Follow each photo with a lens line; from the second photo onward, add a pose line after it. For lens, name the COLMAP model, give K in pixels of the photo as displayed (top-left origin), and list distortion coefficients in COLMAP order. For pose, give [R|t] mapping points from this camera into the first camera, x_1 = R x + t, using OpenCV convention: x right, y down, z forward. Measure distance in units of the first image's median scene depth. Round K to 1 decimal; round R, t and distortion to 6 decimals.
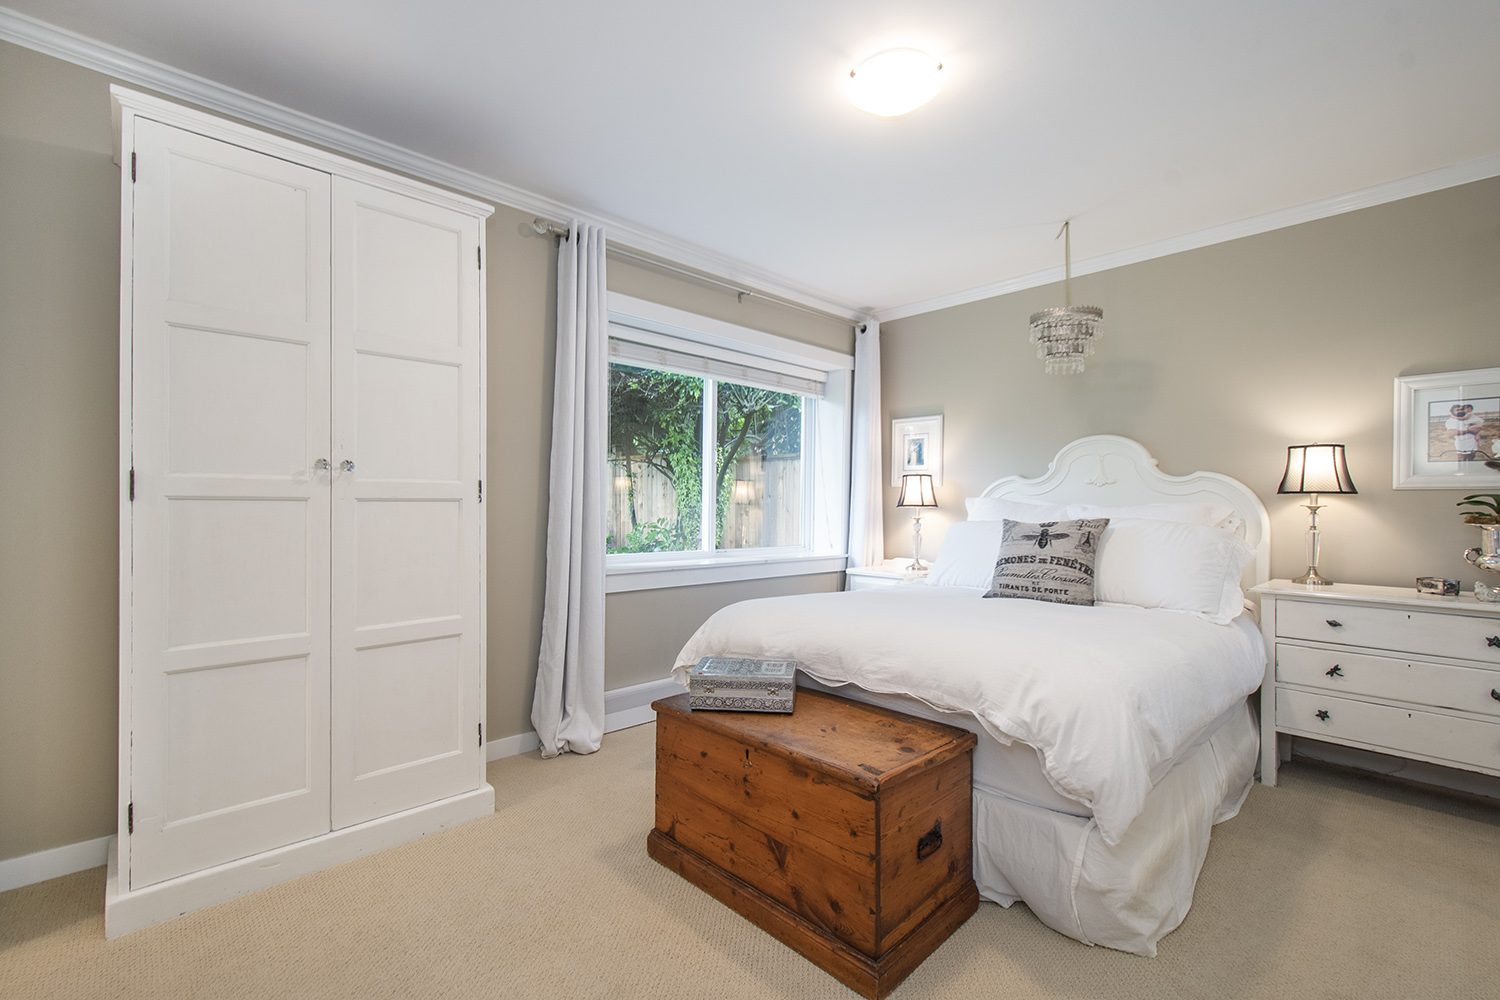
lens RADIAL K [[652.2, 0, 752.4], [0, 652.2, 504.0], [0, 0, 1]] dist [0.020319, -0.008269]
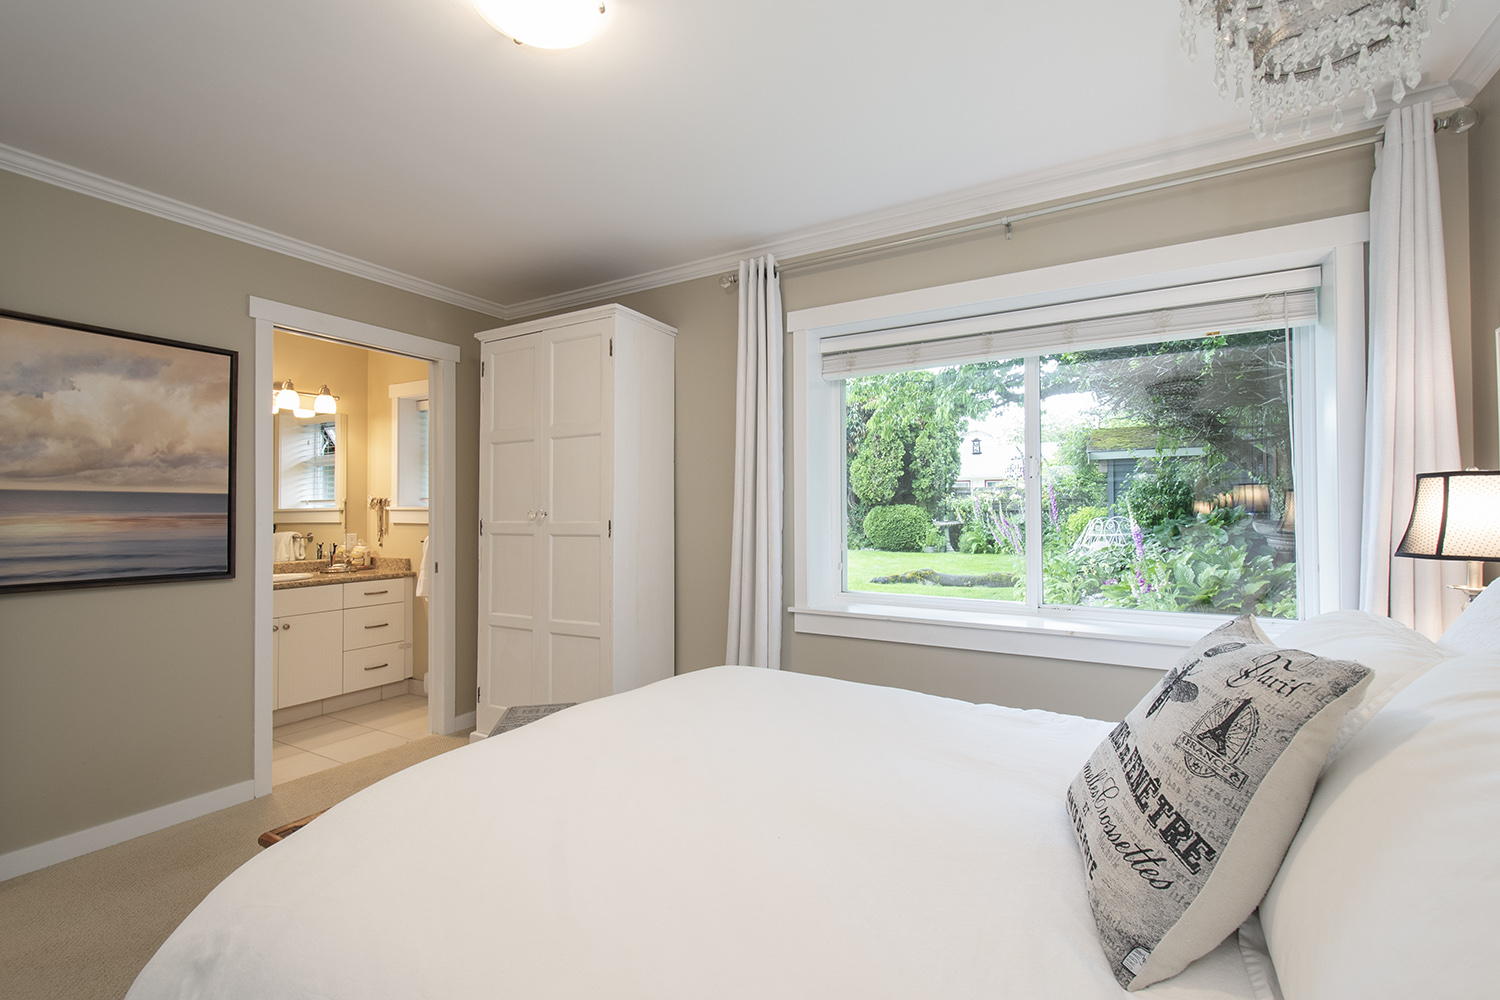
lens RADIAL K [[652.2, 0, 758.1], [0, 652.2, 504.4], [0, 0, 1]] dist [0.020319, -0.008269]
pose [[0.283154, -0.021178, -0.958841, 0.710989], [0.006301, 0.999776, -0.020221, -0.031752], [0.959054, -0.000316, 0.283224, 0.734564]]
